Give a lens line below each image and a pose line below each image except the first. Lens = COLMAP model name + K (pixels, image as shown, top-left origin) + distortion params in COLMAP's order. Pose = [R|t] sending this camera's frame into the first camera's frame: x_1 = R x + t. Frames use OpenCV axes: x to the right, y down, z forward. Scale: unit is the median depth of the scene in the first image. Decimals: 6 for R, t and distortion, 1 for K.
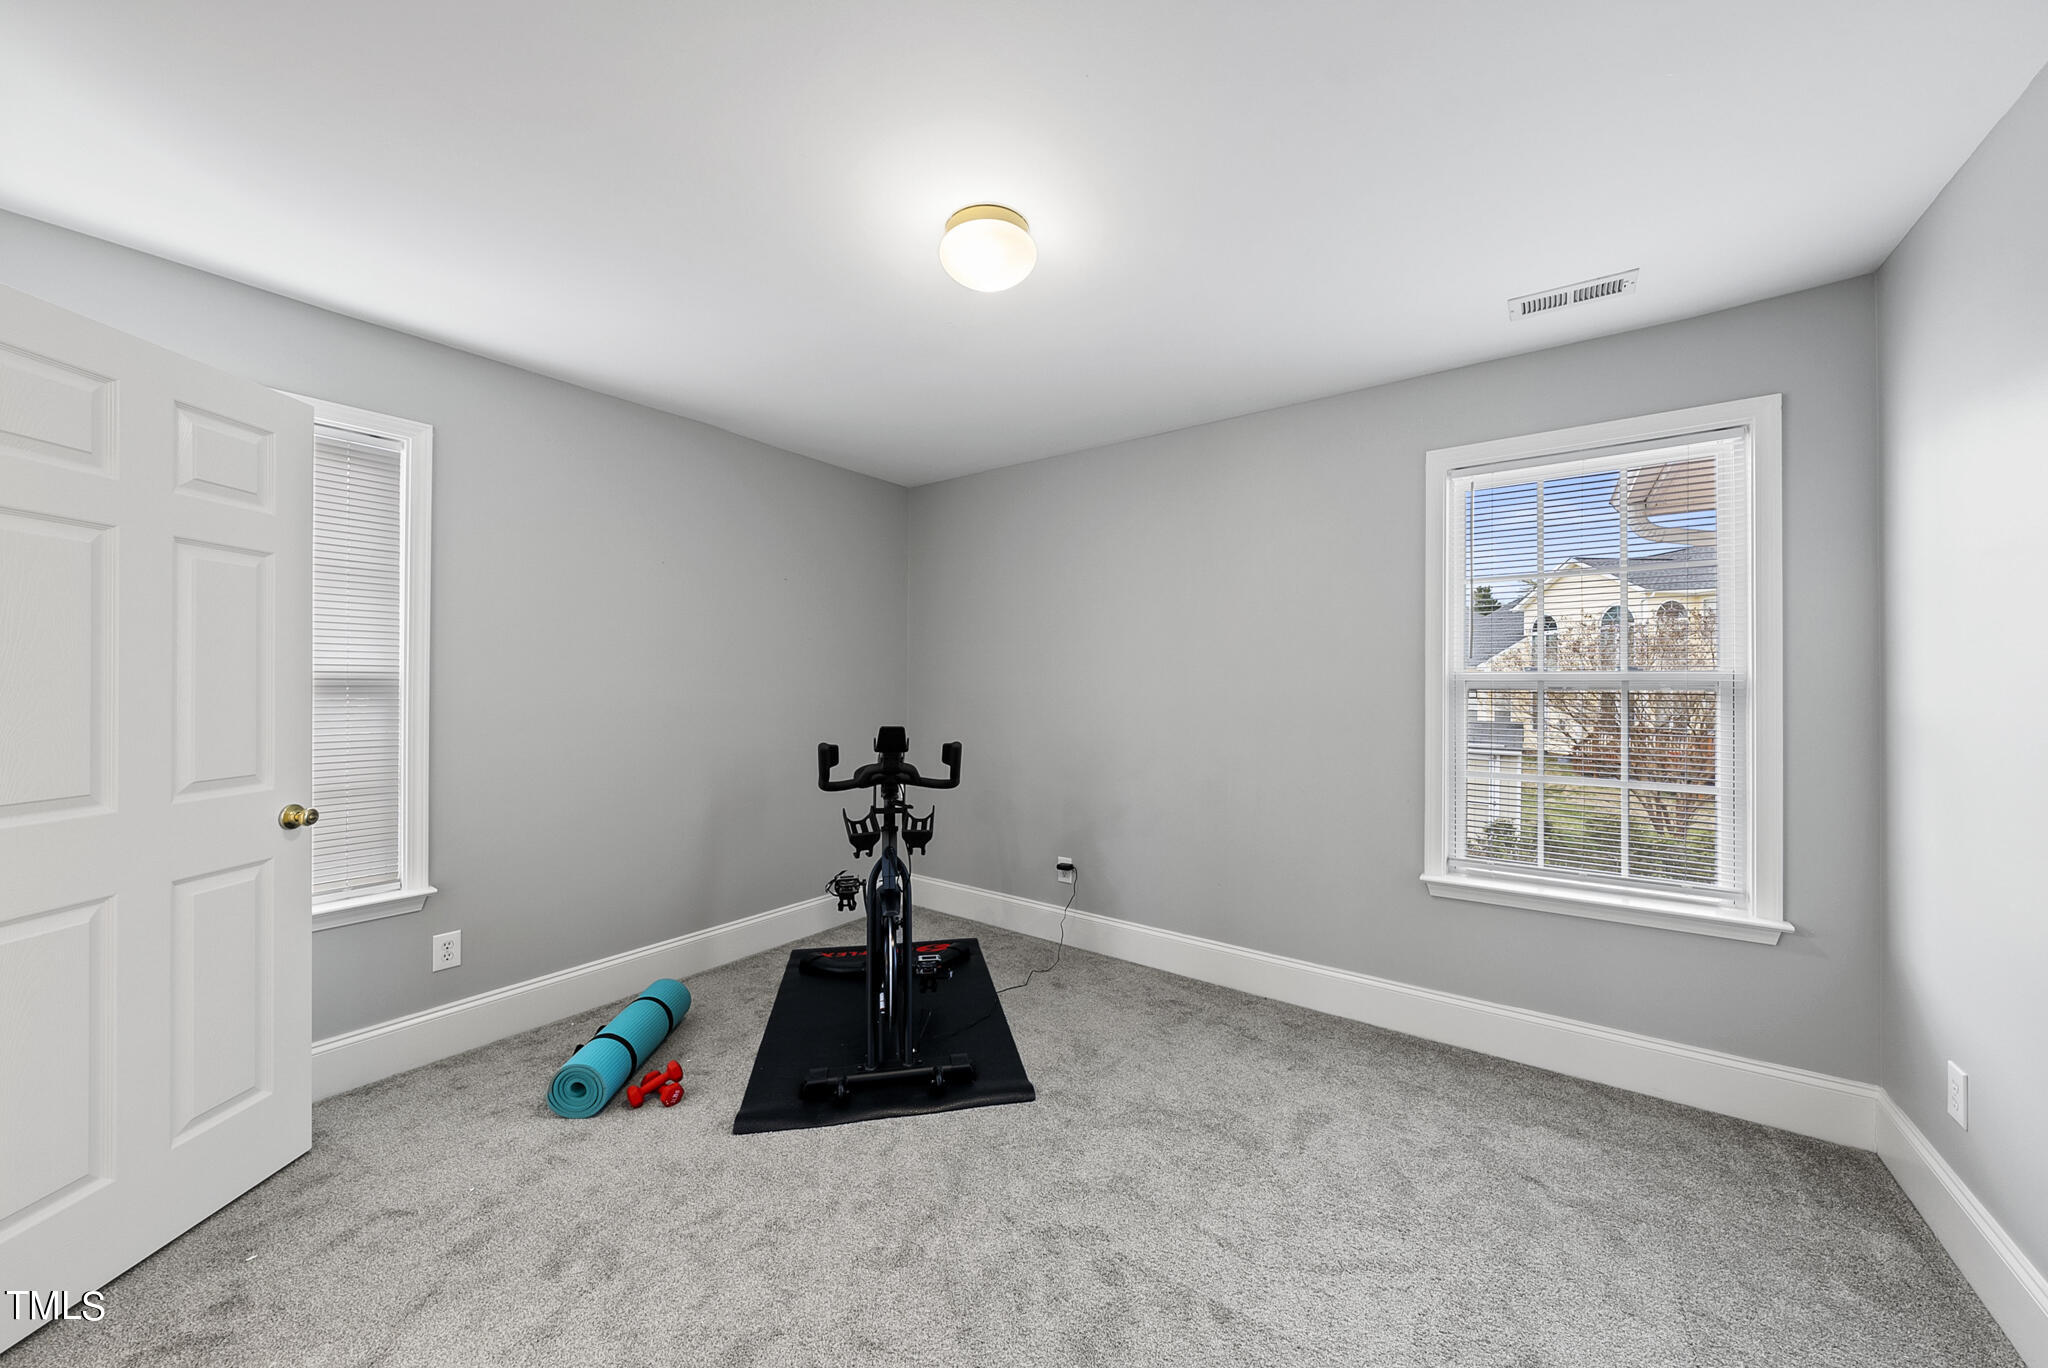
lens RADIAL K [[722.6, 0, 1024.0], [0, 722.6, 684.0], [0, 0, 1]] dist [-0.003174, -0.000248]
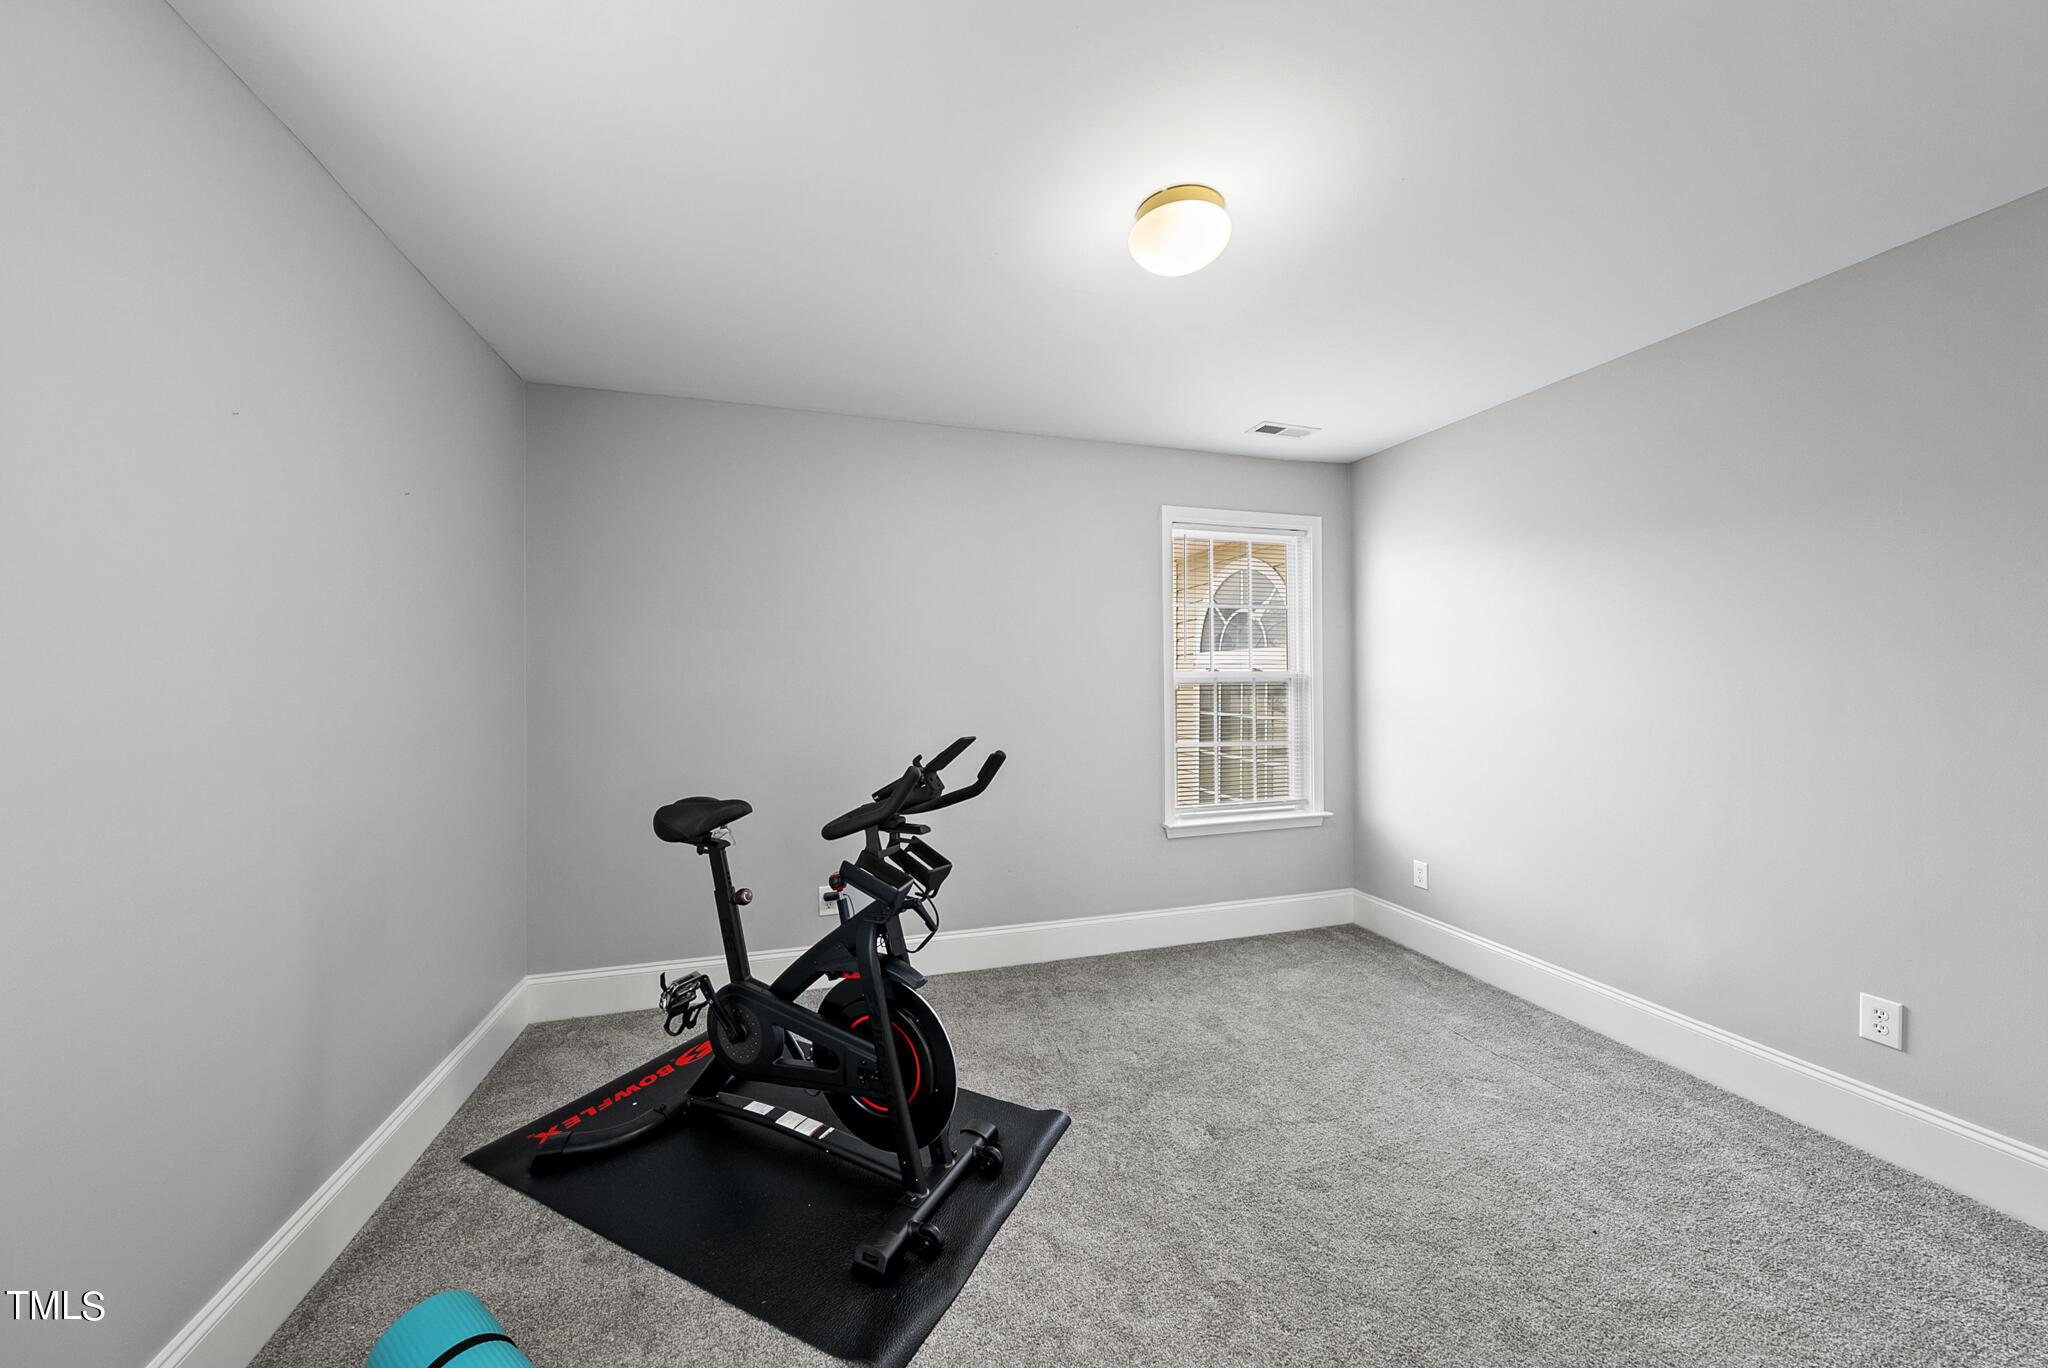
lens RADIAL K [[722.6, 0, 1024.0], [0, 722.6, 684.0], [0, 0, 1]] dist [-0.003174, -0.000248]
pose [[0.600062, -0.009199, 0.799900, -0.774926], [0.008247, 0.999952, 0.005313, -0.003176], [-0.799911, 0.003408, 0.600109, 0.477929]]
